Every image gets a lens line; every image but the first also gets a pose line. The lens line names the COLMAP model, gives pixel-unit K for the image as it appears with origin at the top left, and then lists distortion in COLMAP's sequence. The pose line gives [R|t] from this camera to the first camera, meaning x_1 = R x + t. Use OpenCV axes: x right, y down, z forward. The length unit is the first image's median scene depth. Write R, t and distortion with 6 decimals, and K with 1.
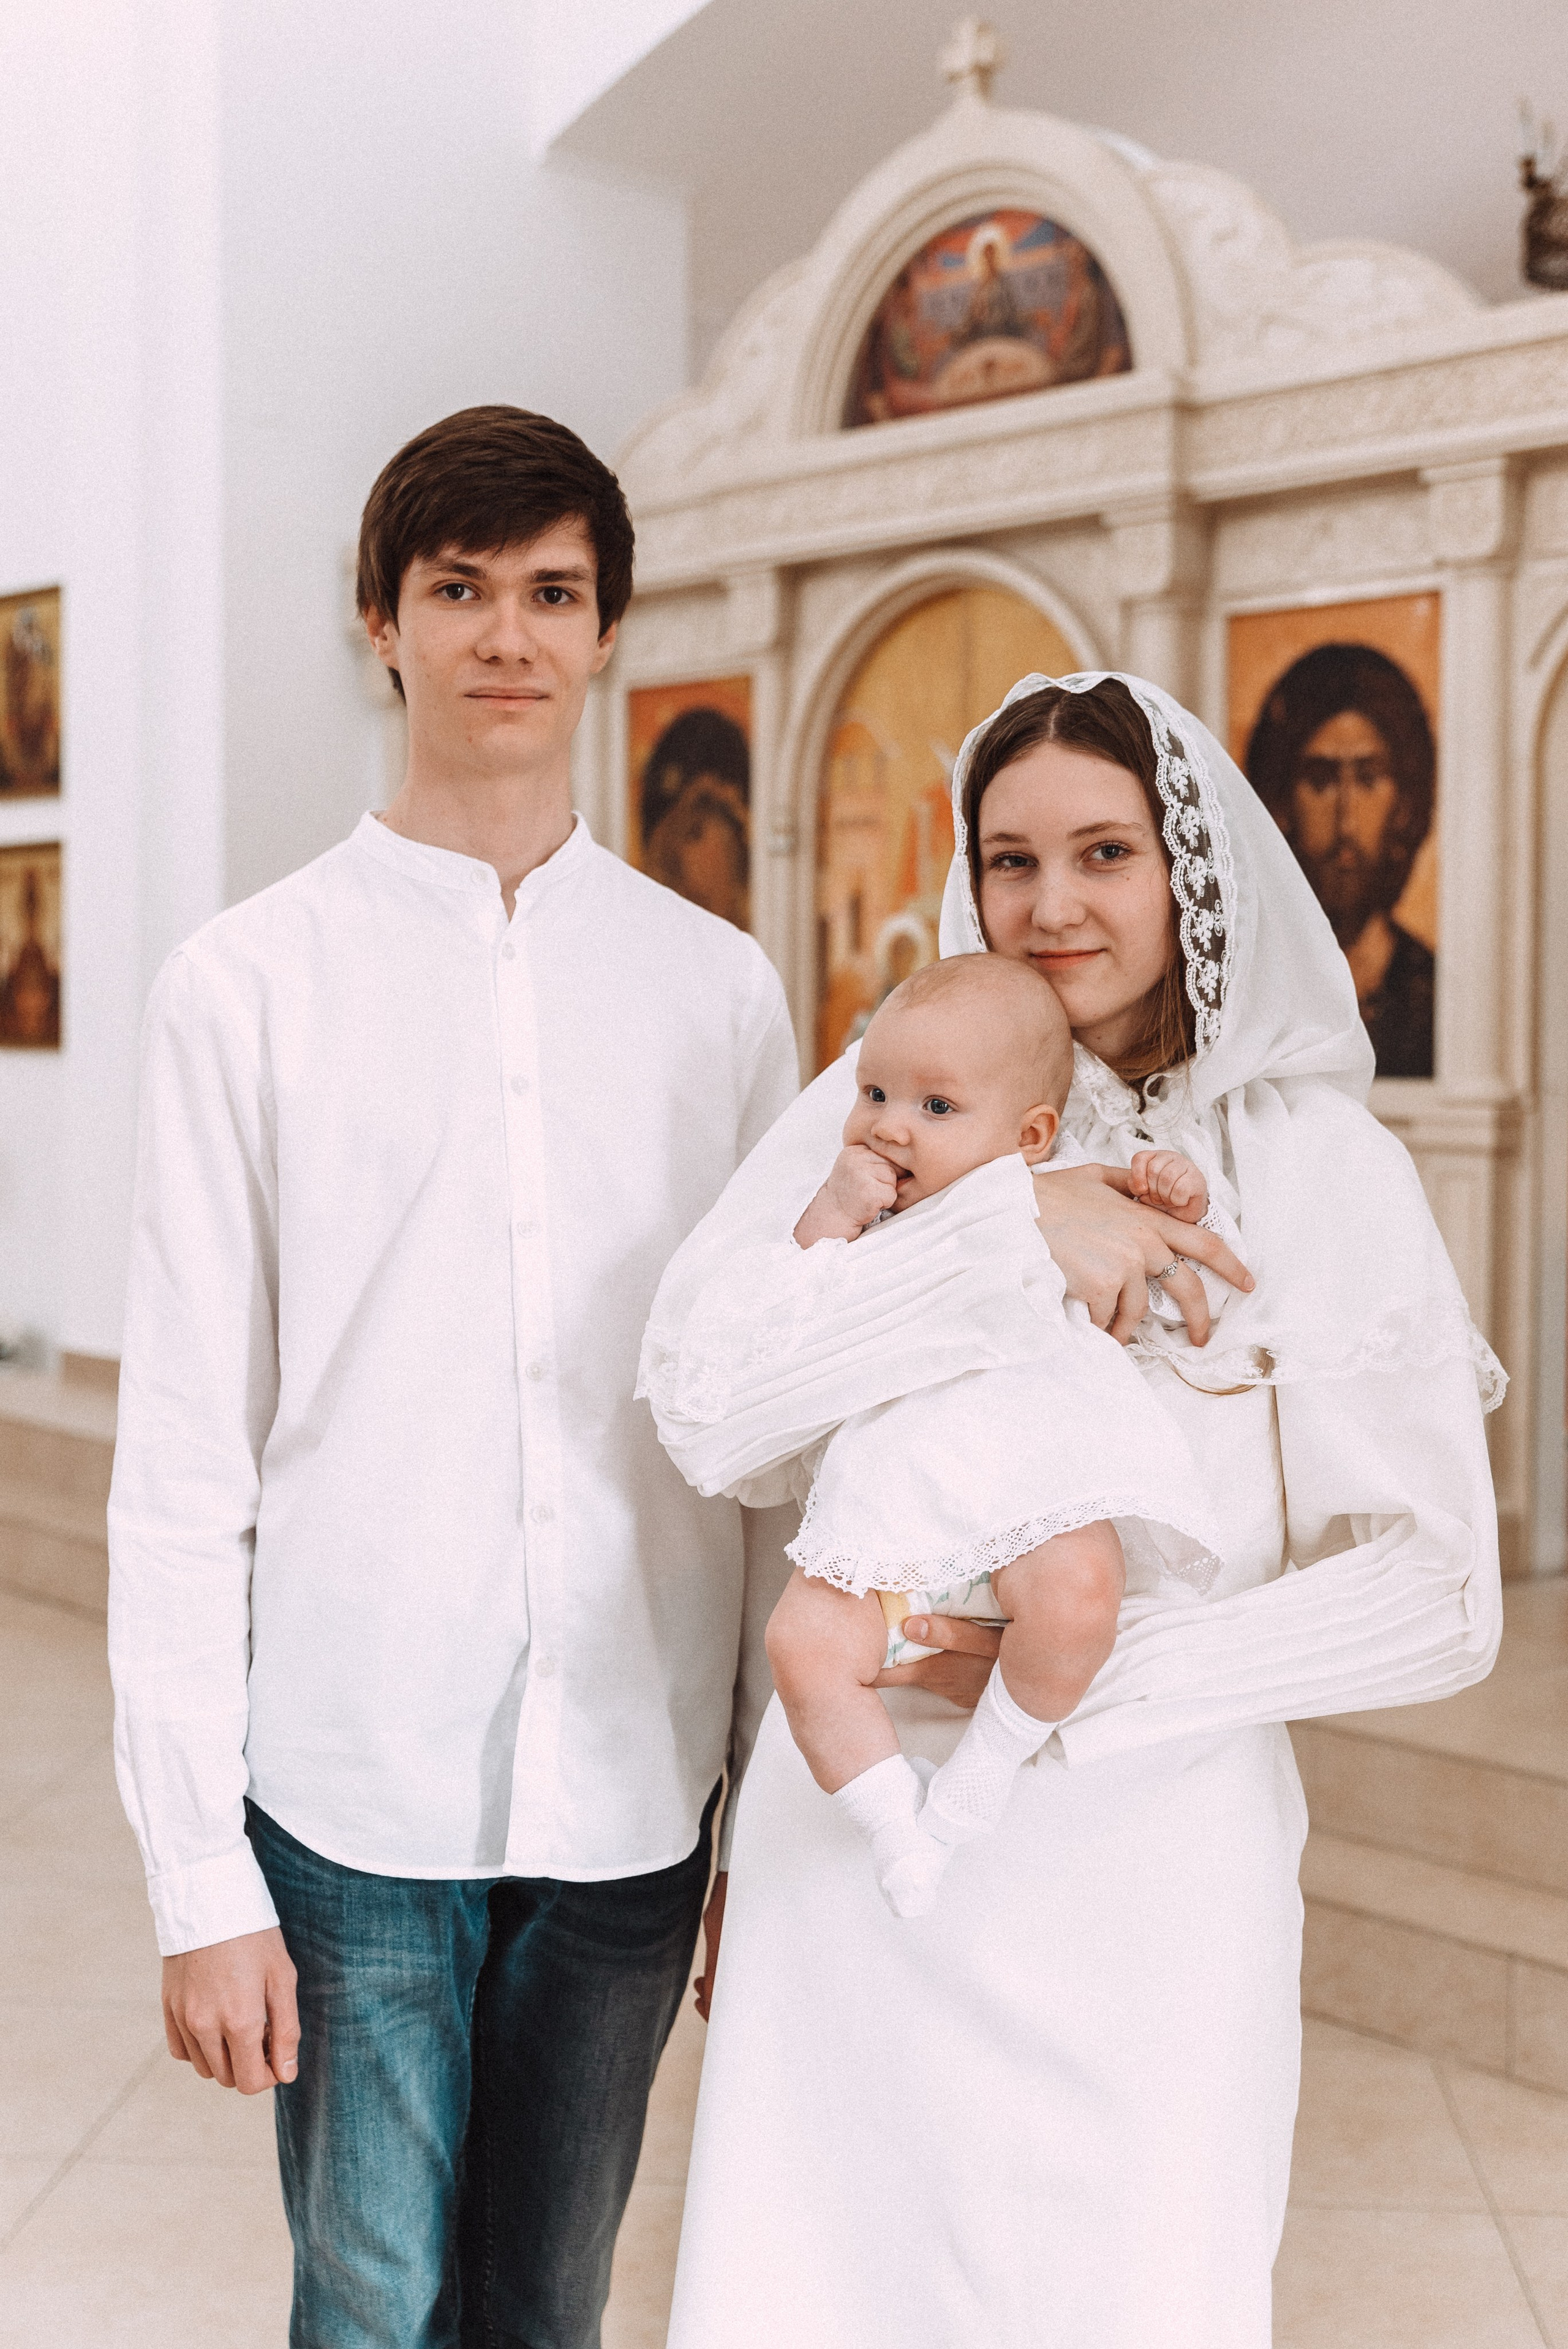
lens RADIAL K [[3108.1, 0, 784.0], [0, 3108.1, 1174.5], [0, 0, 1]] dist [-0.008543, -0.004691]
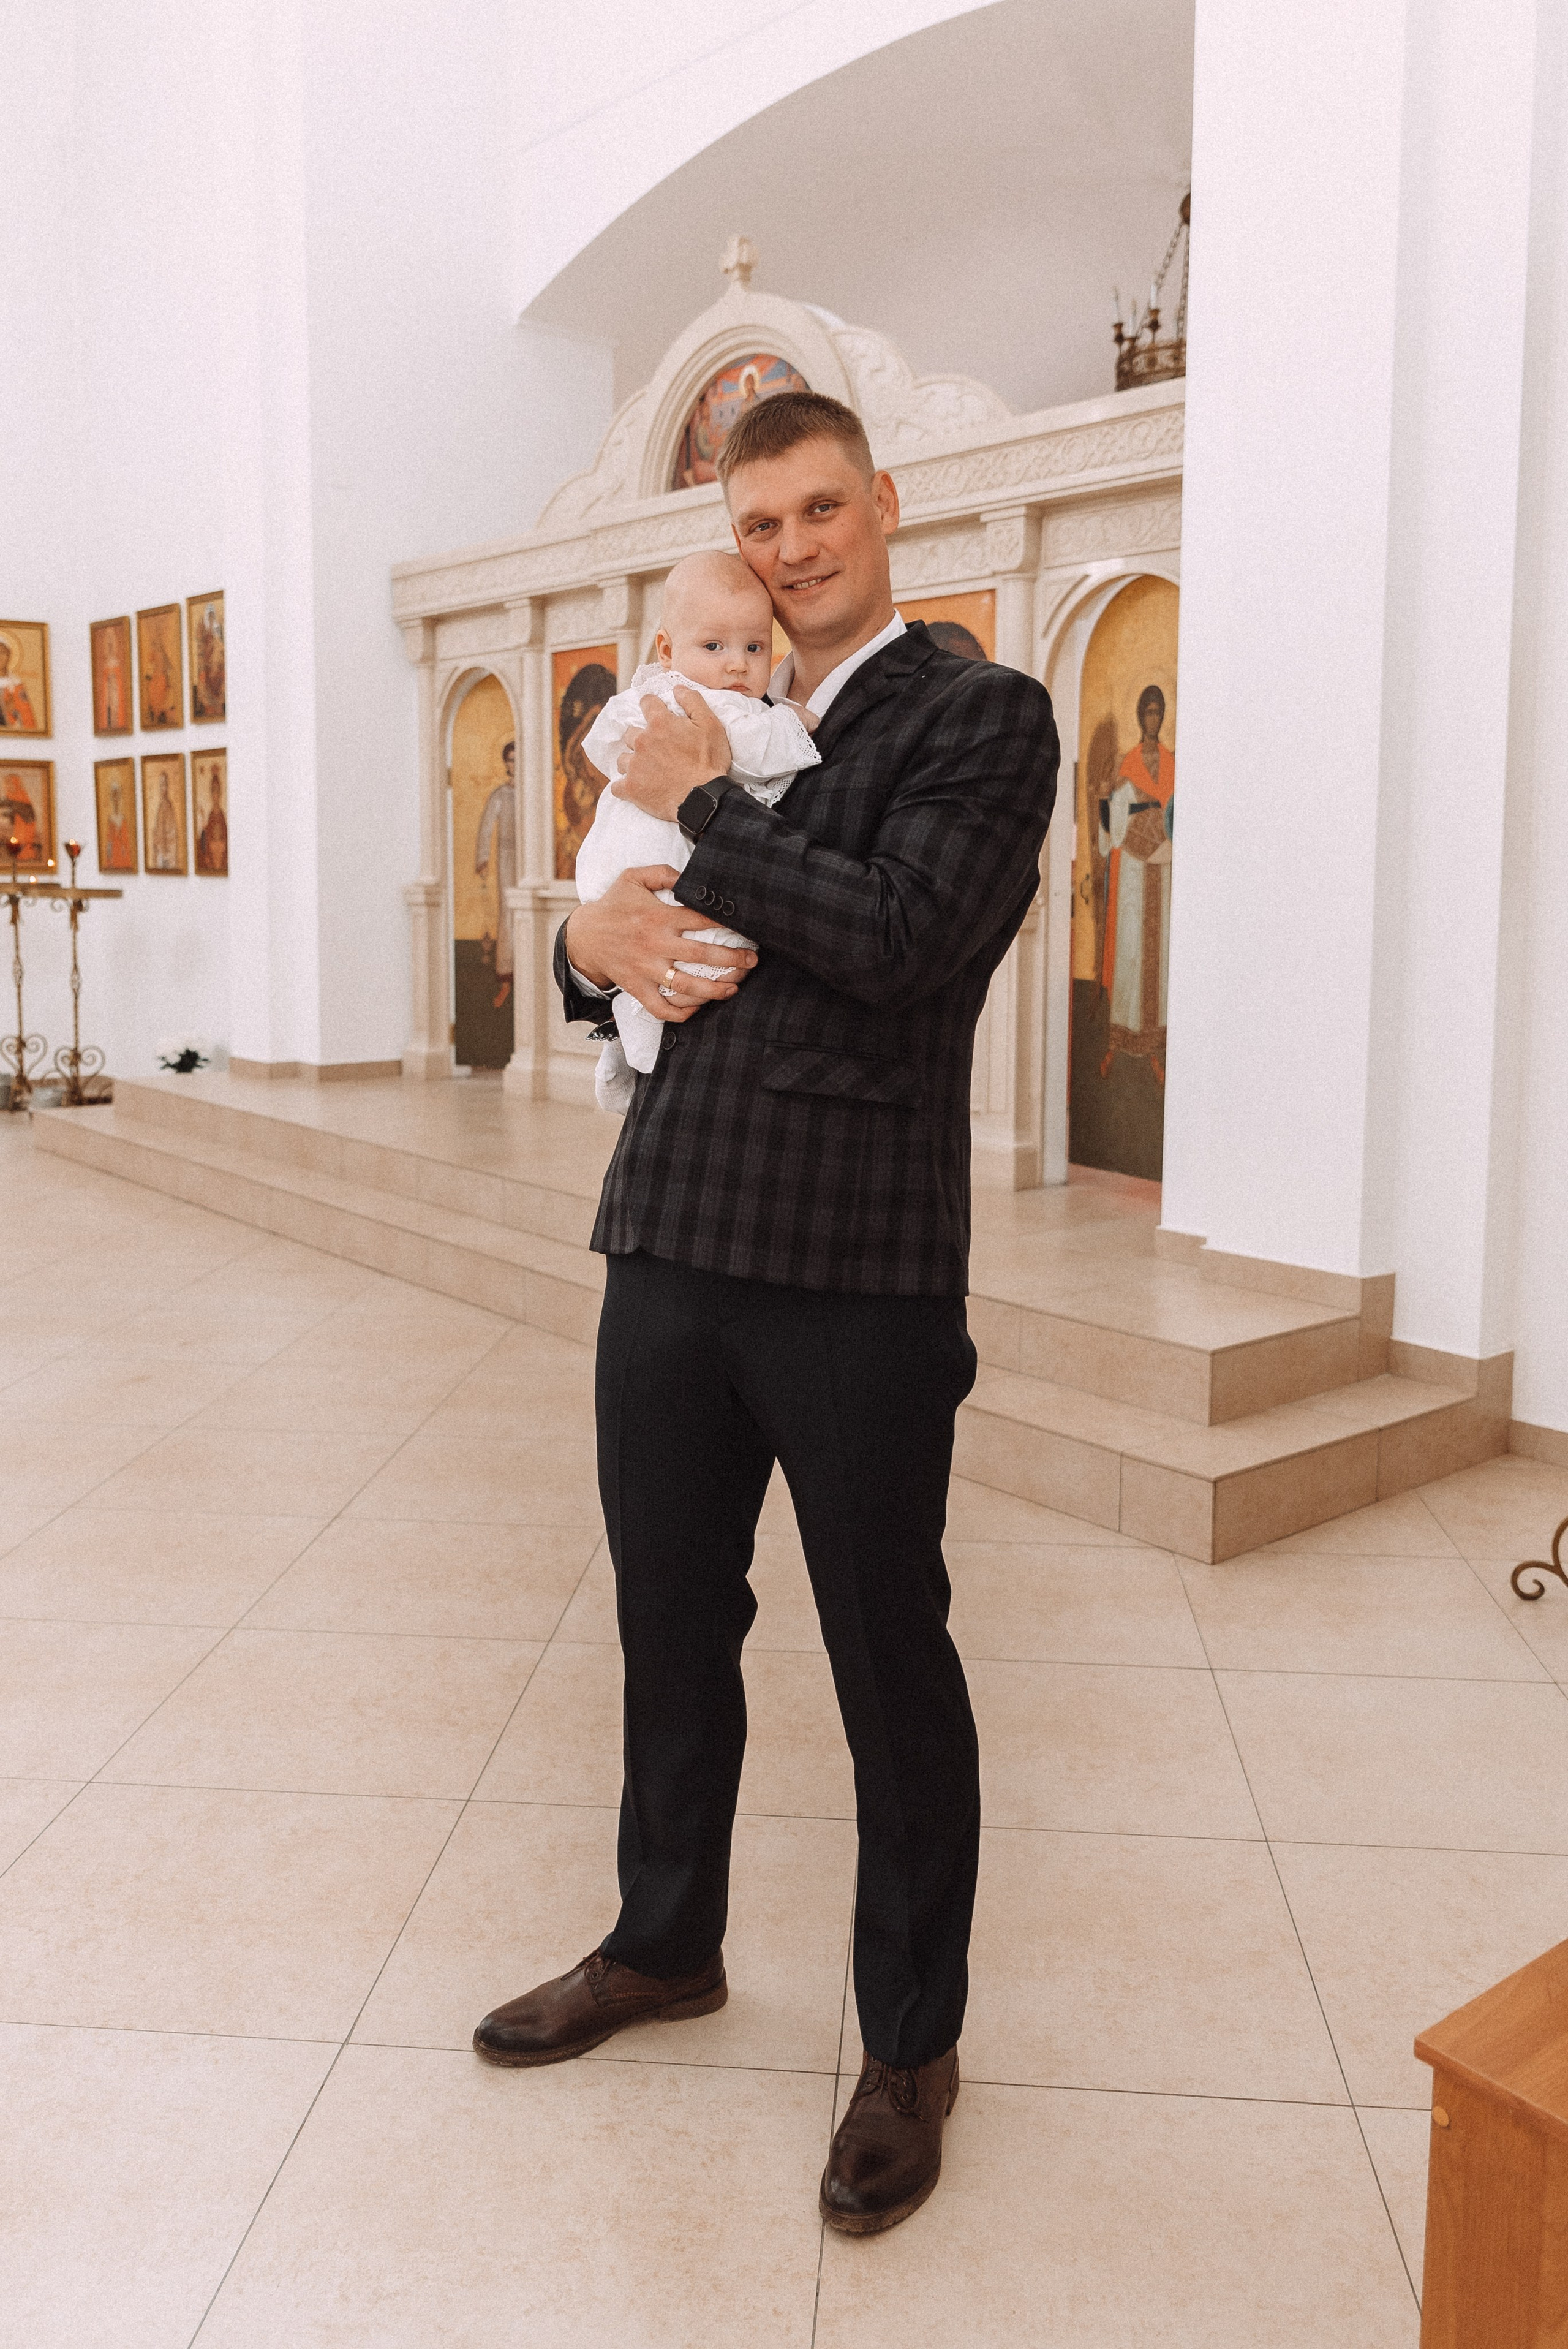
lens RADIAL K [[1933.2, 0, 791.5], [0, 1933.2, 1049.8], [0, 0, 1]] dist [-0.000314, 0.000048]
pose [[0.999932, 0.003462, -0.011150, 0.111610], [-0.002991, 0.999114, 0.041968, 0.012137], [0.011285, -0.041932, 0.999057, -0.031091]]
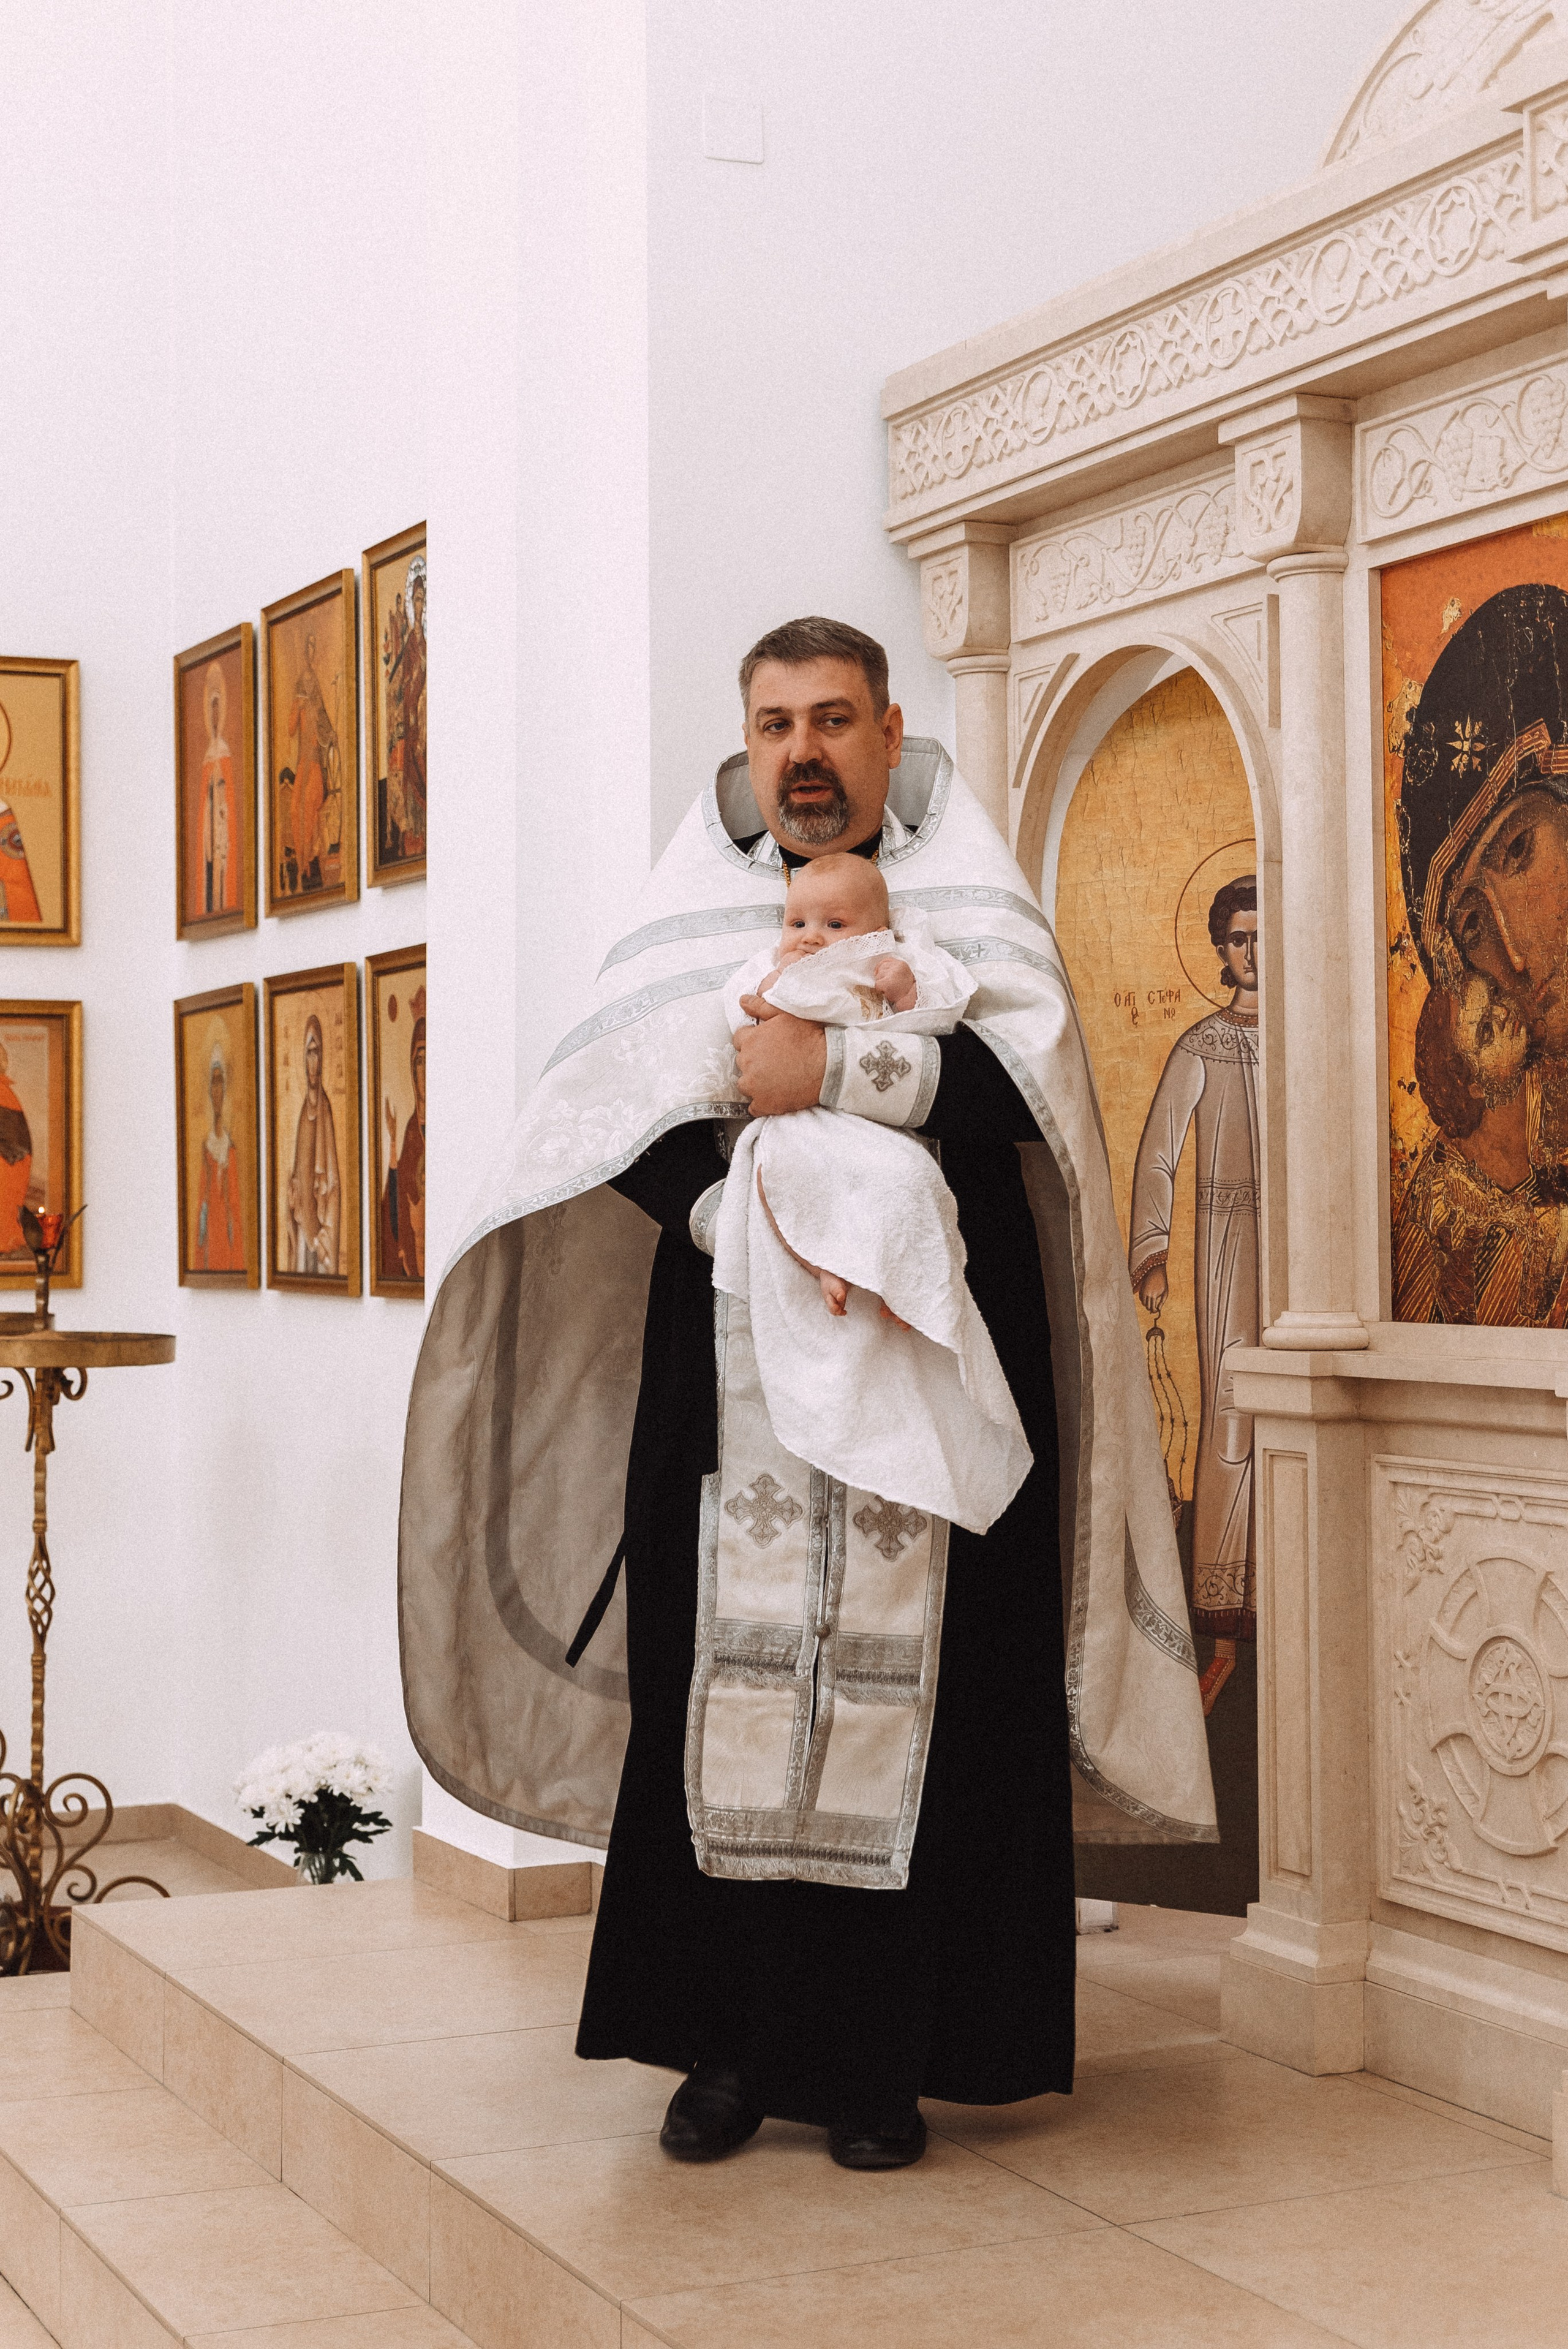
lens RADIAL K [[3640.6, 0, 786.8], [0, 3640.6, 1089.1], [0, 0, 1]] dist [0.024705, 0.056159]
pose [[0.962221, -0.018855, -0.271617, 0.019606], [-0.005826, 0.995945, -0.089776, -0.027217], [0.272208, 0.087967, 0.958209, 0.541443]]
